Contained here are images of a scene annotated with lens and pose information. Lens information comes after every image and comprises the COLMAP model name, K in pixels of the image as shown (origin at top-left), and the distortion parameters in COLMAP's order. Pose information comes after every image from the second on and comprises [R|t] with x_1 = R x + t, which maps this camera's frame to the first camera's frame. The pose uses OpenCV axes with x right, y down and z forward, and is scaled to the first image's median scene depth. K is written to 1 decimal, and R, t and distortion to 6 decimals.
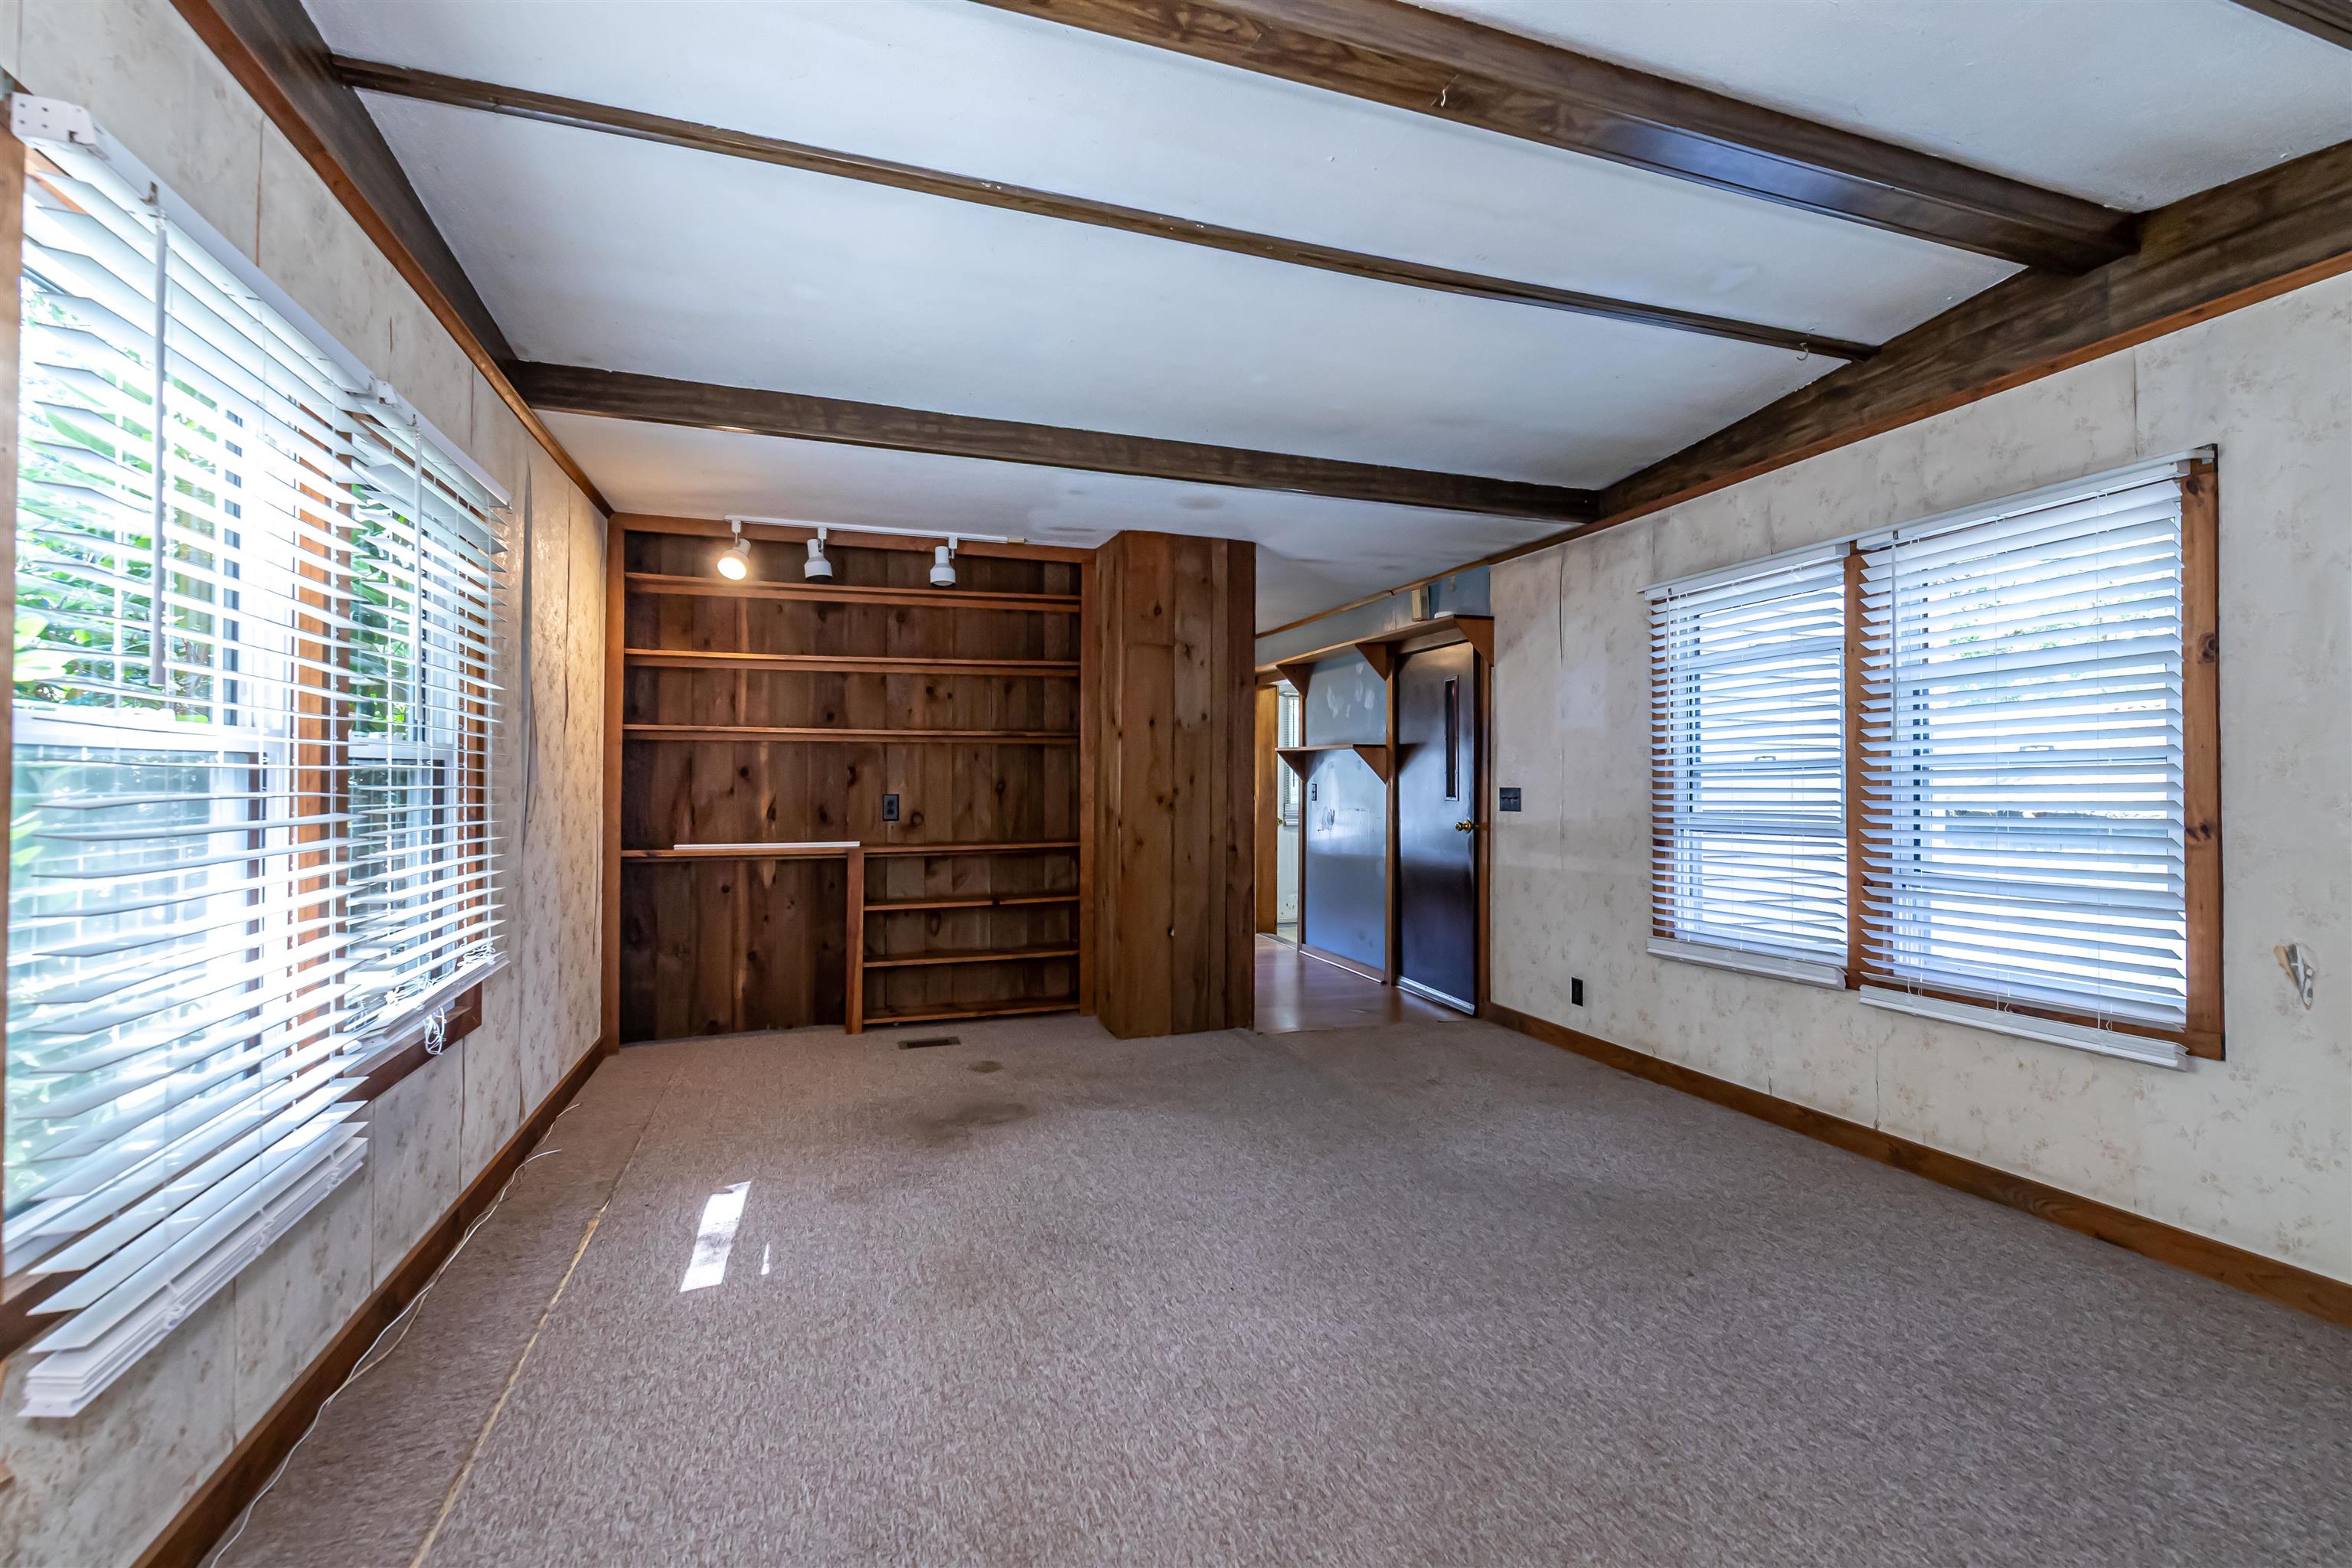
lens RADIAL K [[1029.9, 0, 1177.6], [0, 1029.9, 781.3], [0, 0, 1]] dist [0.002922, -0.000574]
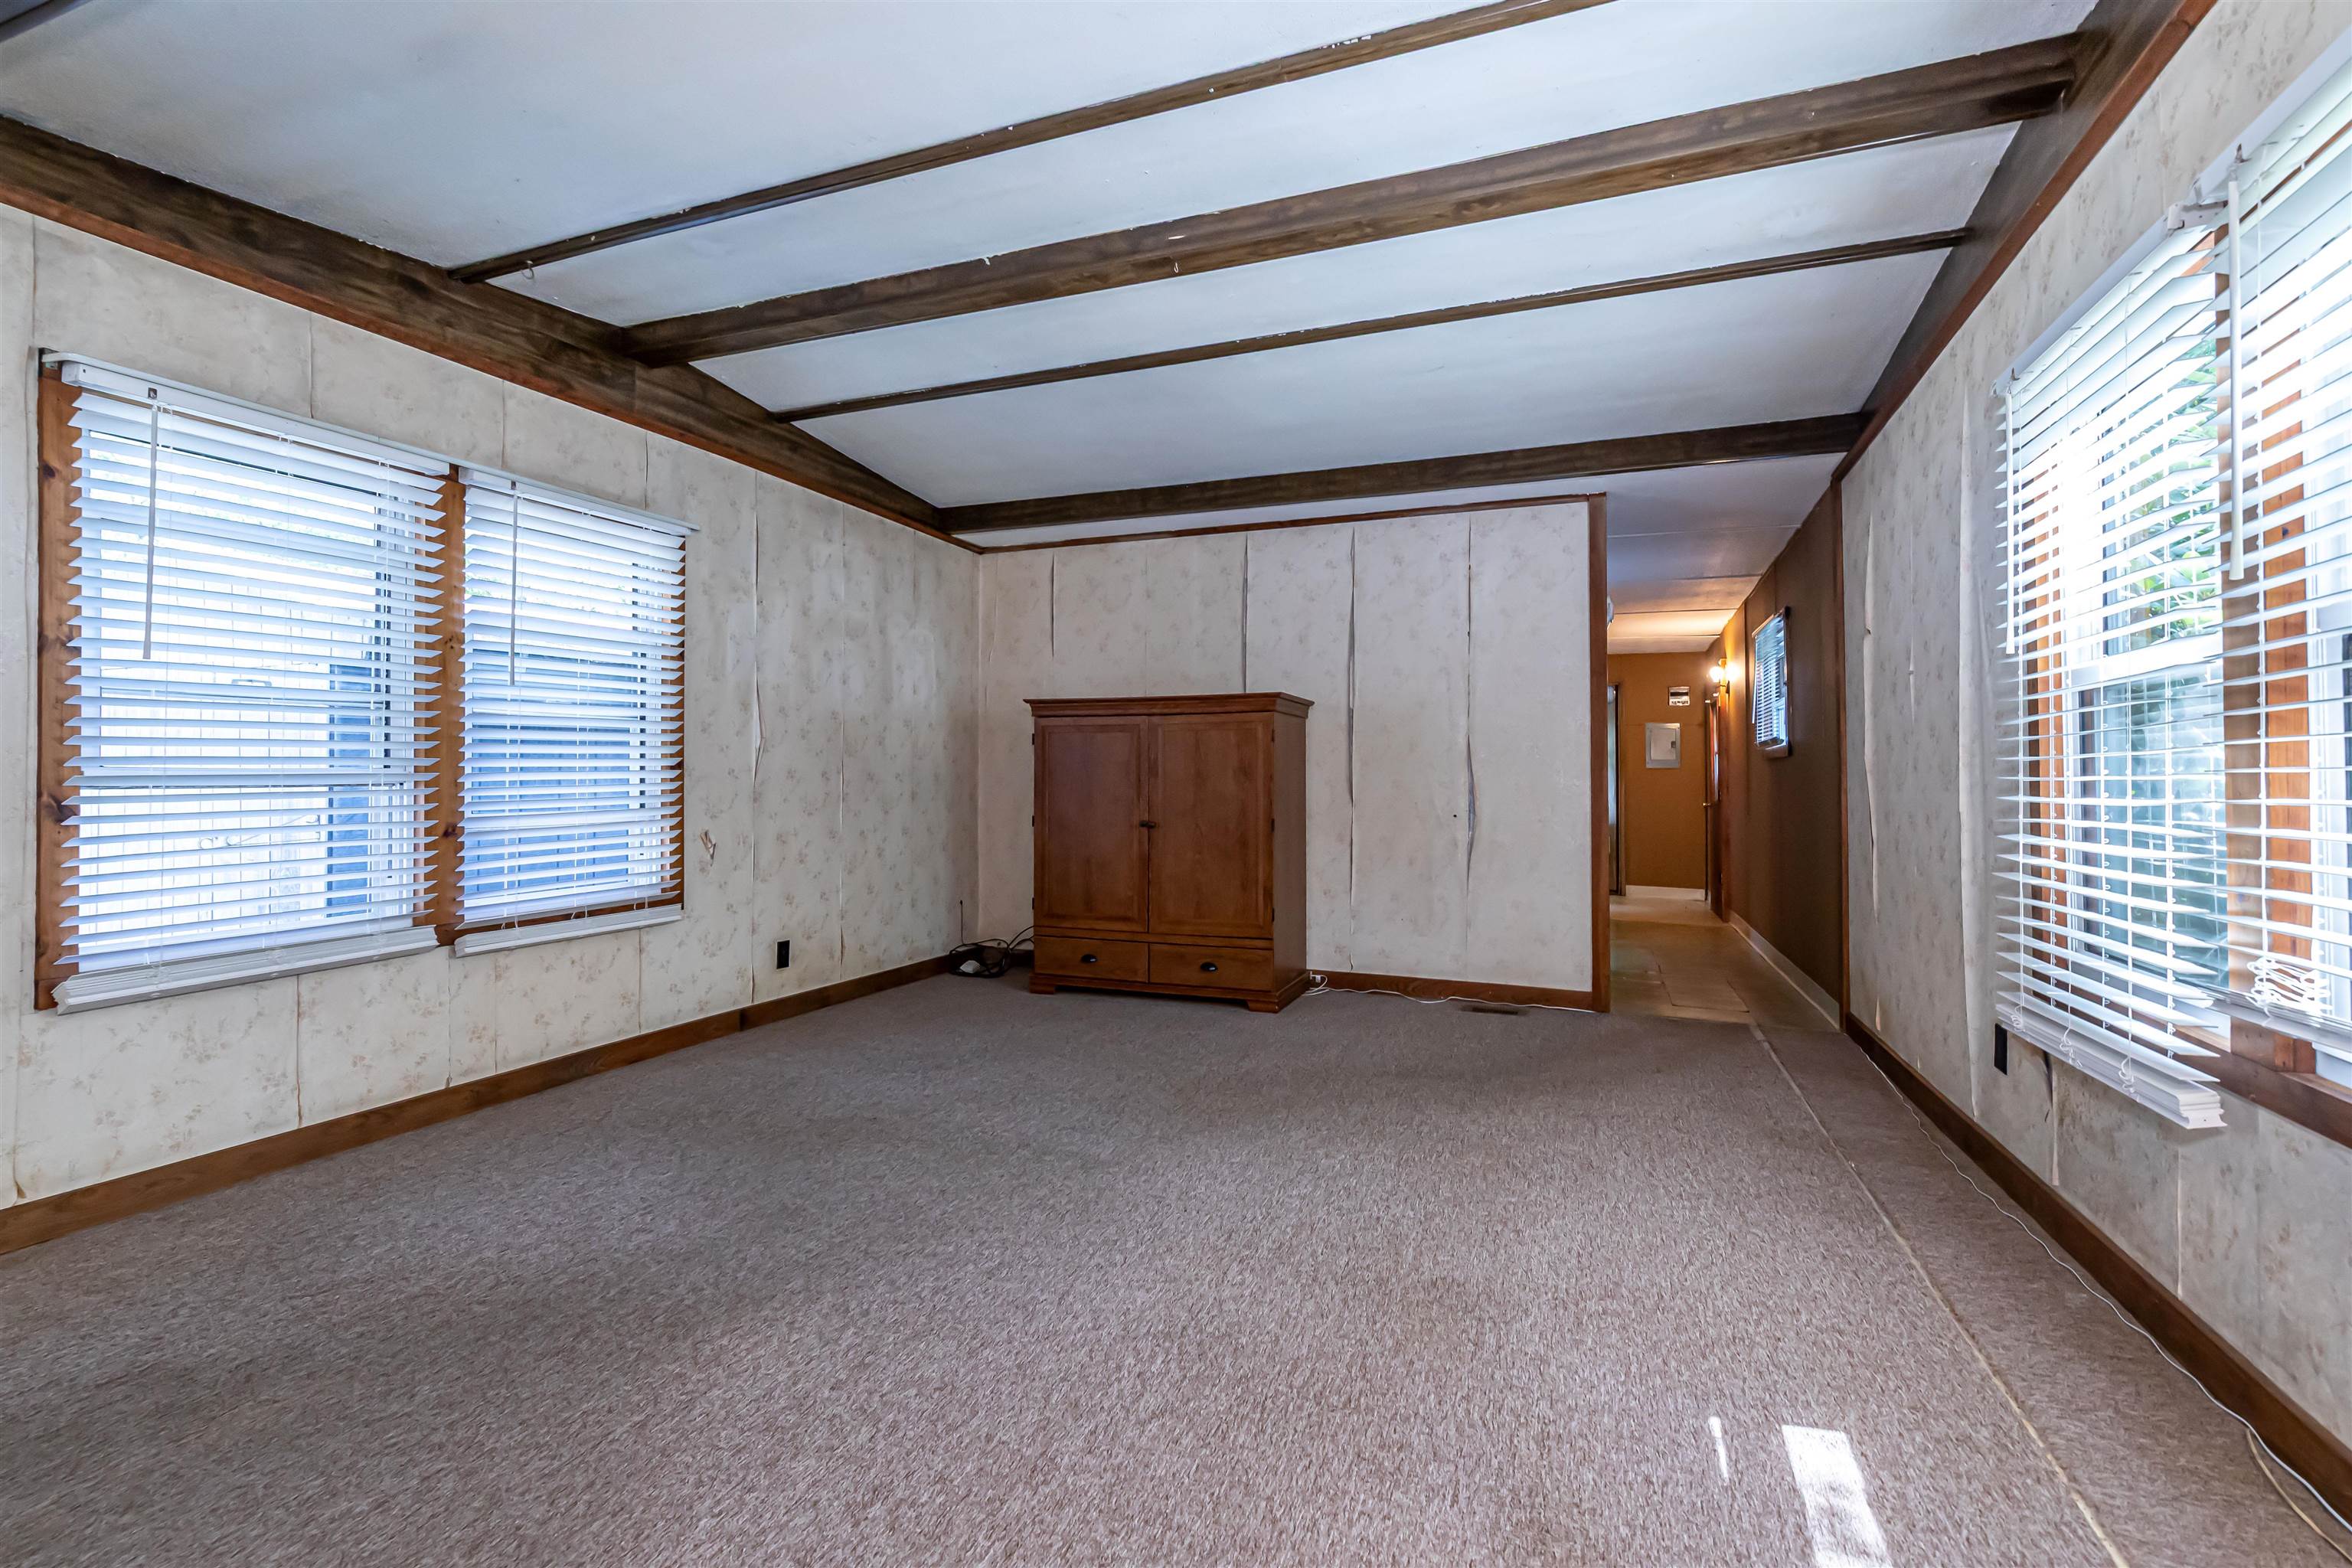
lens RADIAL K [[1029.9, 0, 1093.3], [0, 1029.9, 769.2], [0, 0, 1]] dist [0.002922, -0.000574]
pose [[-0.712237, 0.002945, 0.701932, -0.491765], [-0.005852, 0.999932, -0.010133, 0.057892], [-0.701914, -0.011324, -0.712171, 1.481521]]
